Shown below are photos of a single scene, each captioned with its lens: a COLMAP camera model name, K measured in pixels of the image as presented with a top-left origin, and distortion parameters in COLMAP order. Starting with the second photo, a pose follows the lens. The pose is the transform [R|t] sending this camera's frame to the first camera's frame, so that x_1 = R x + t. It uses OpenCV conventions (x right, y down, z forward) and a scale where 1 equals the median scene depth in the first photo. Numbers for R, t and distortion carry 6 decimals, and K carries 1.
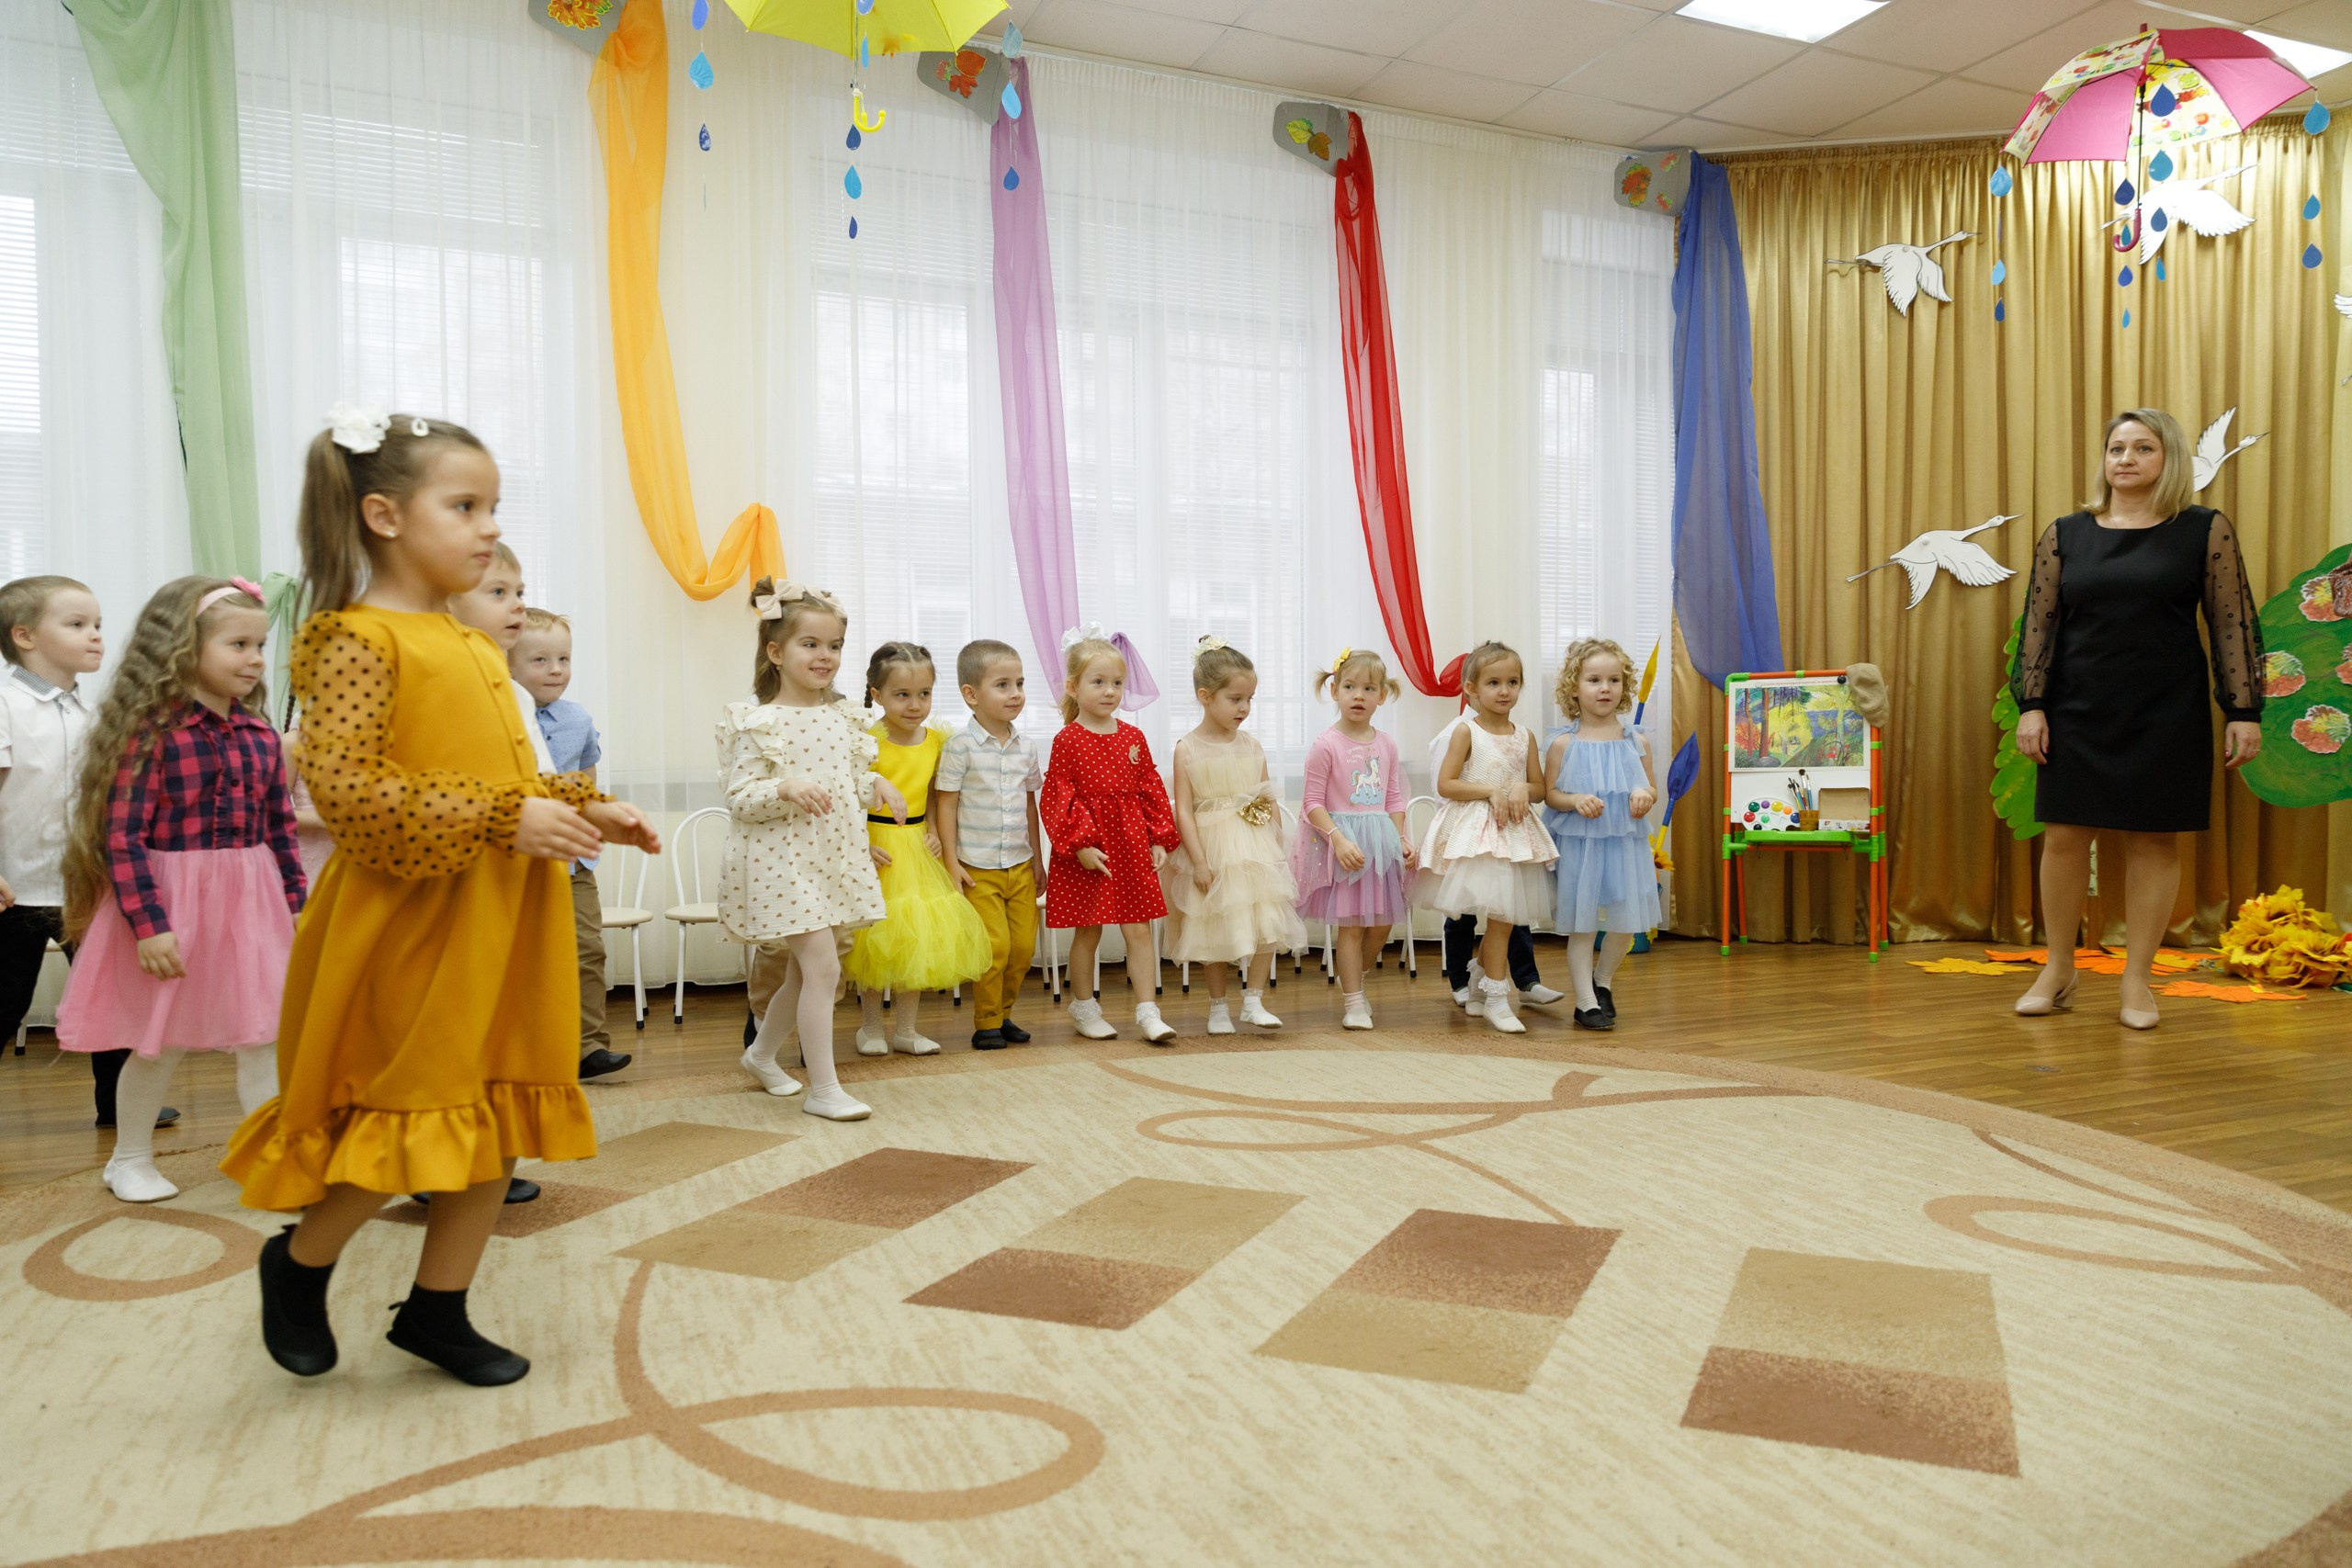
lens RADIAL K [[1534.9, 0, 1174.6], [0, 1534.9, 787.1], [0, 0, 1]] dist [0.006053, -0.002629]
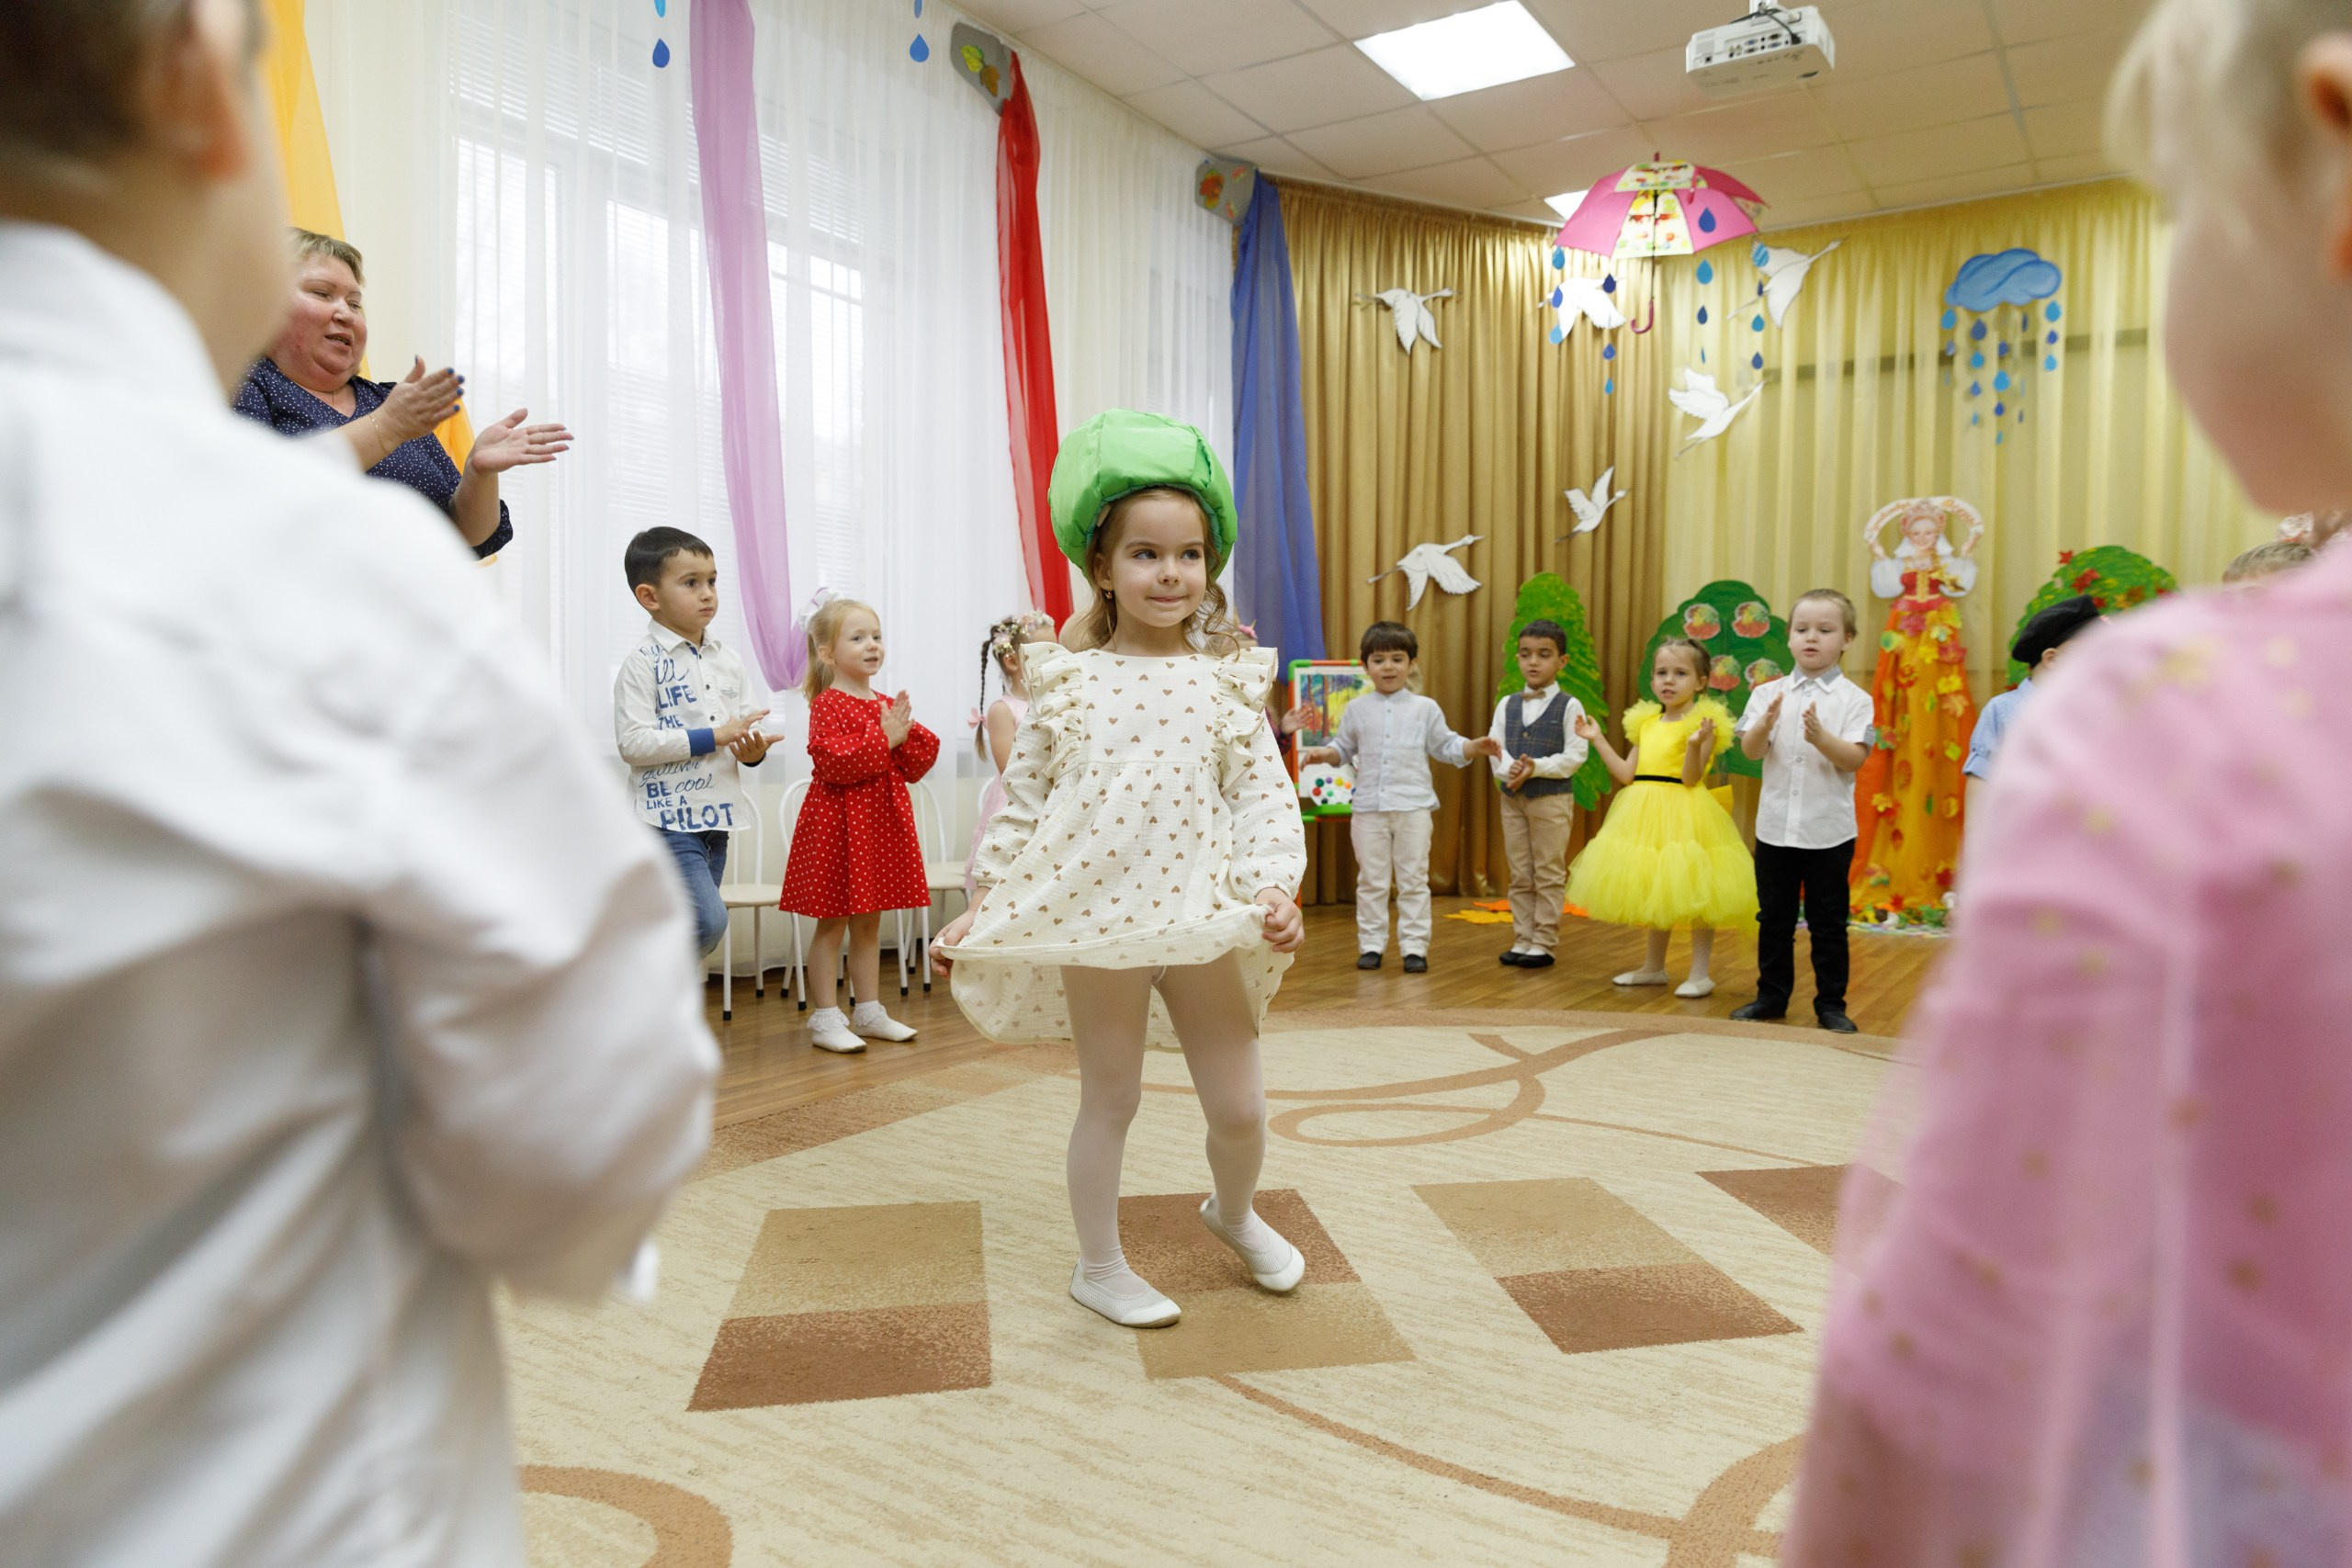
lens RADIAL K [[1534.9, 0, 1174.6], [0, 1534.9, 787.1], [0, 0, 1]] dist [0.006053, -0.002629]
pose [[0.830393, -0.006647, 0.557138, -0.319151], [-0.004200, 0.999826, 0.018187, -0.003410], [-0.557162, -0.017442, 0.830220, 0.143865]]
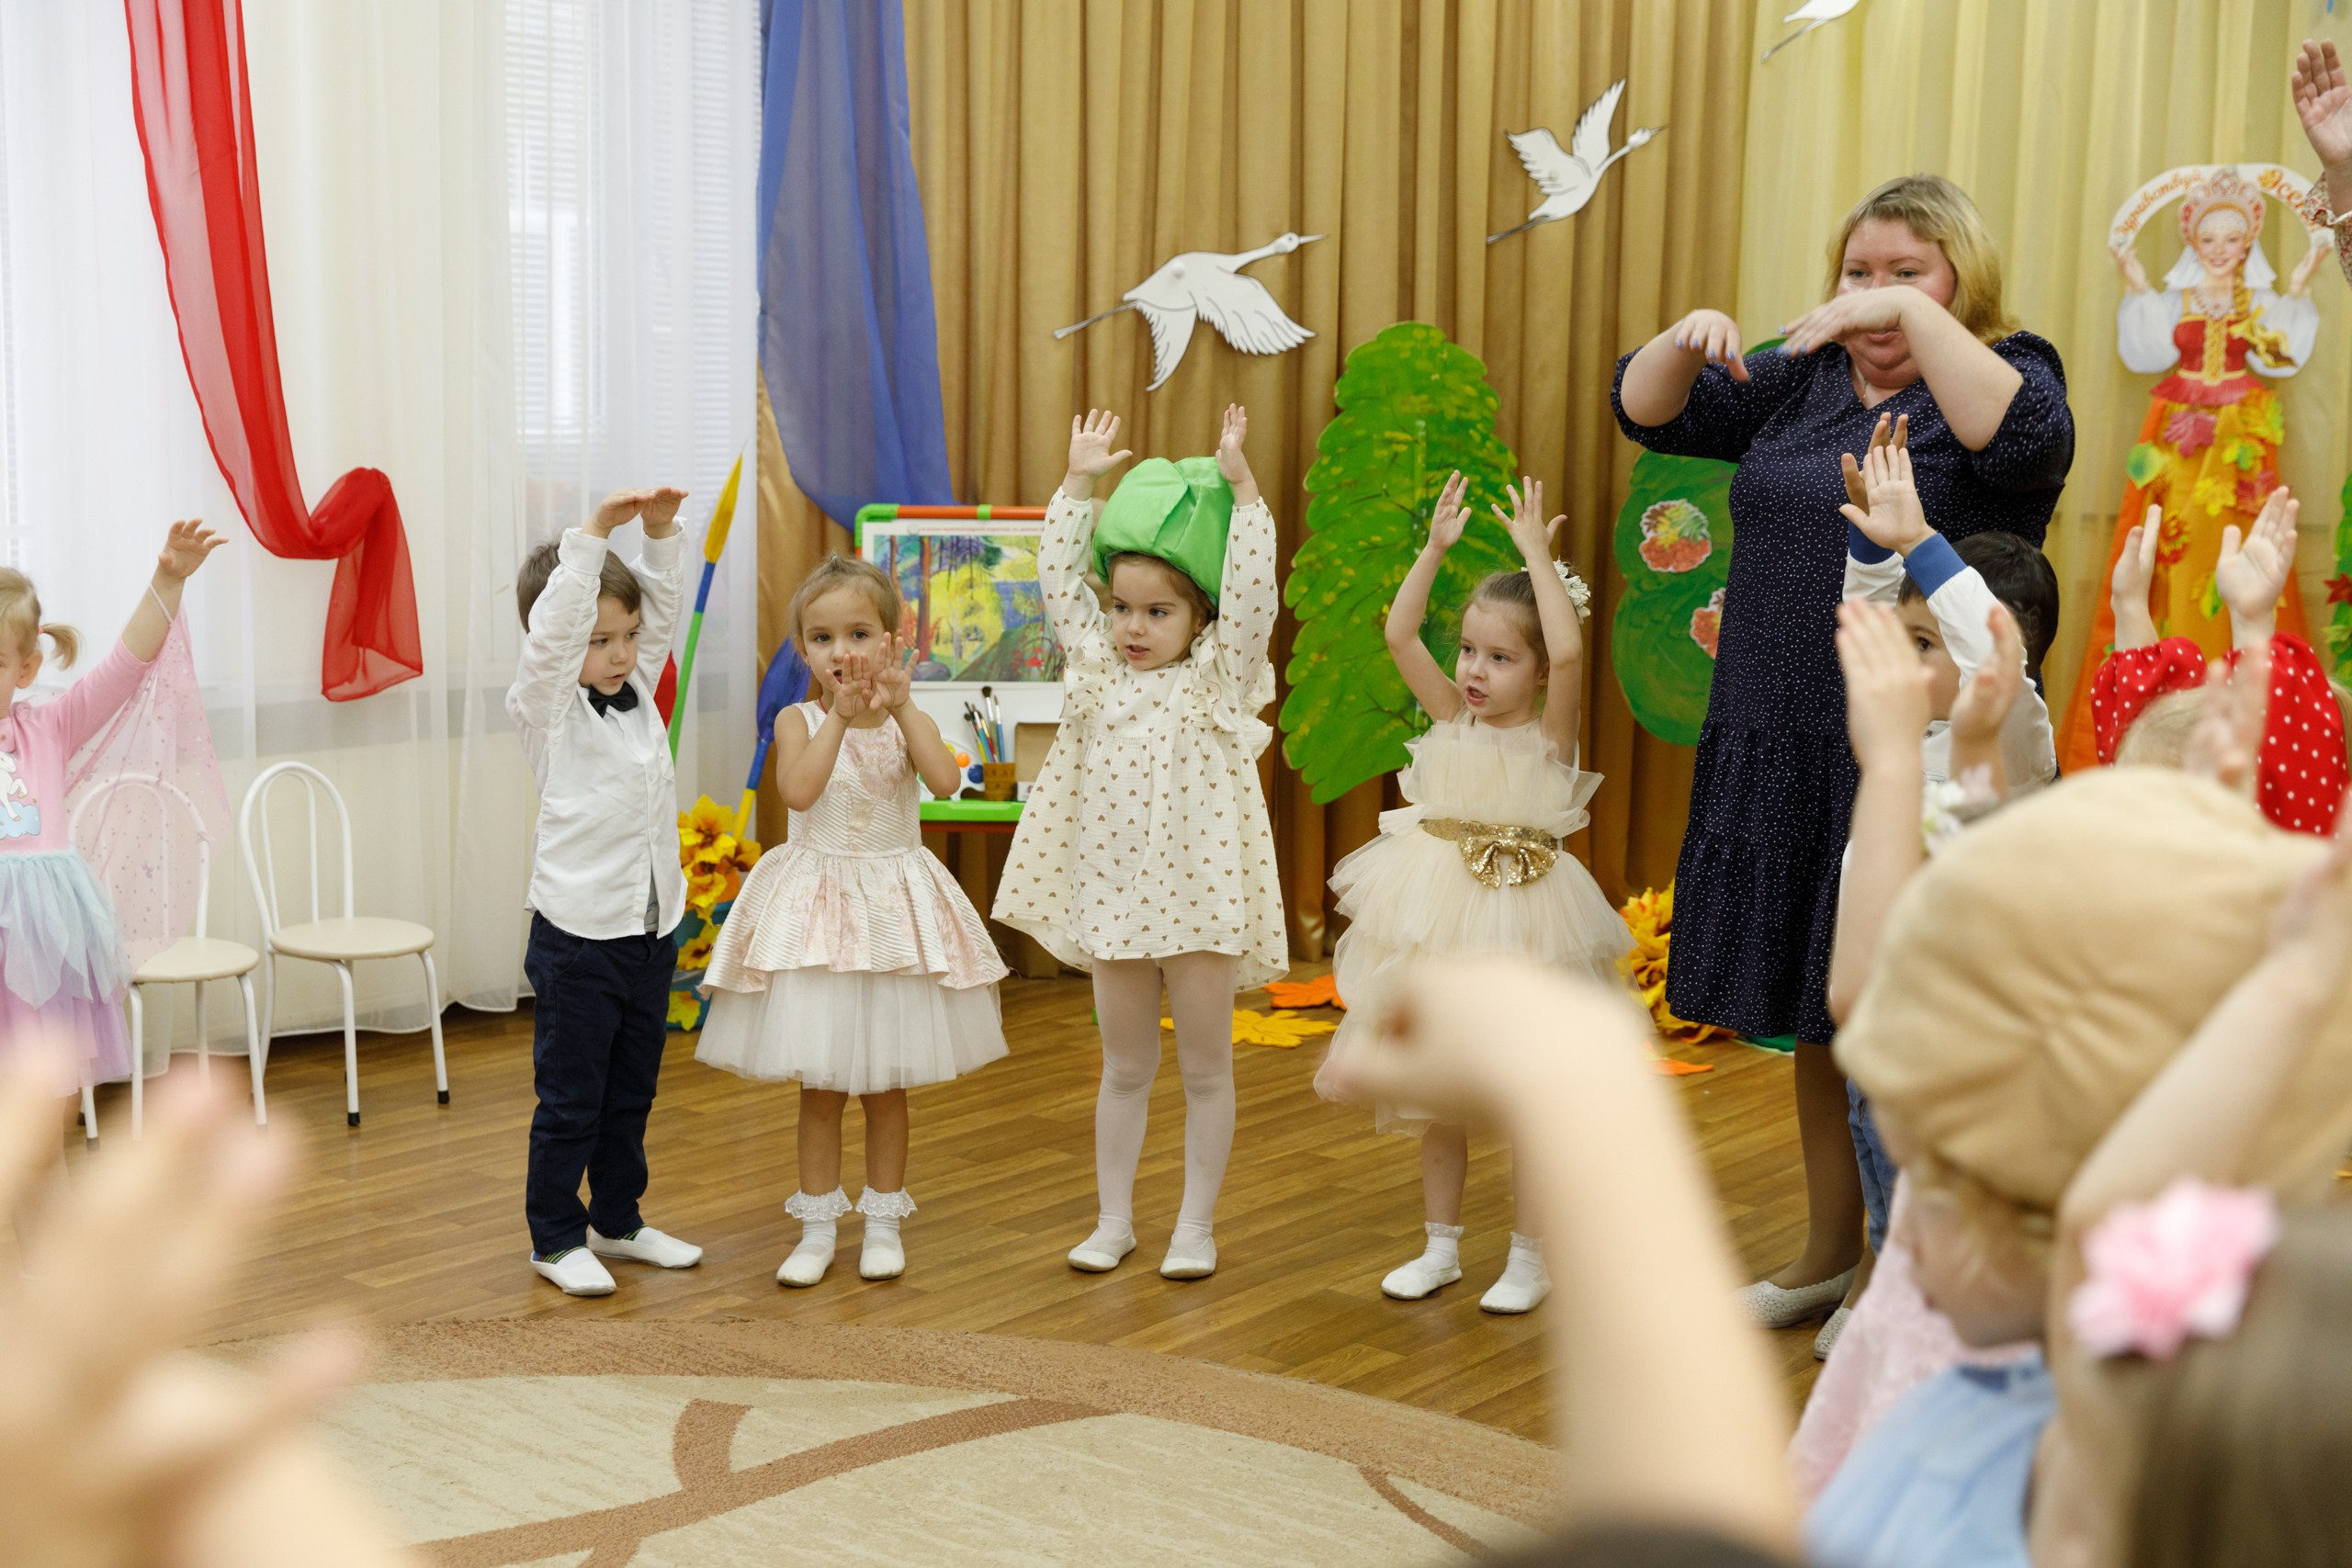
lens RADIAL K [[3022.9, 0, 1176.0], [0, 3022.9, 784.0], [0, 0, 1]] dist [0.010222, -0.021221]
pose [[0.874987, -0.038484, 0.482615, -0.063336], [-0.016564, 0.993873, 0.109284, -0.095980], [-0.483864, -0.103616, 0.868988, 0.005212]]
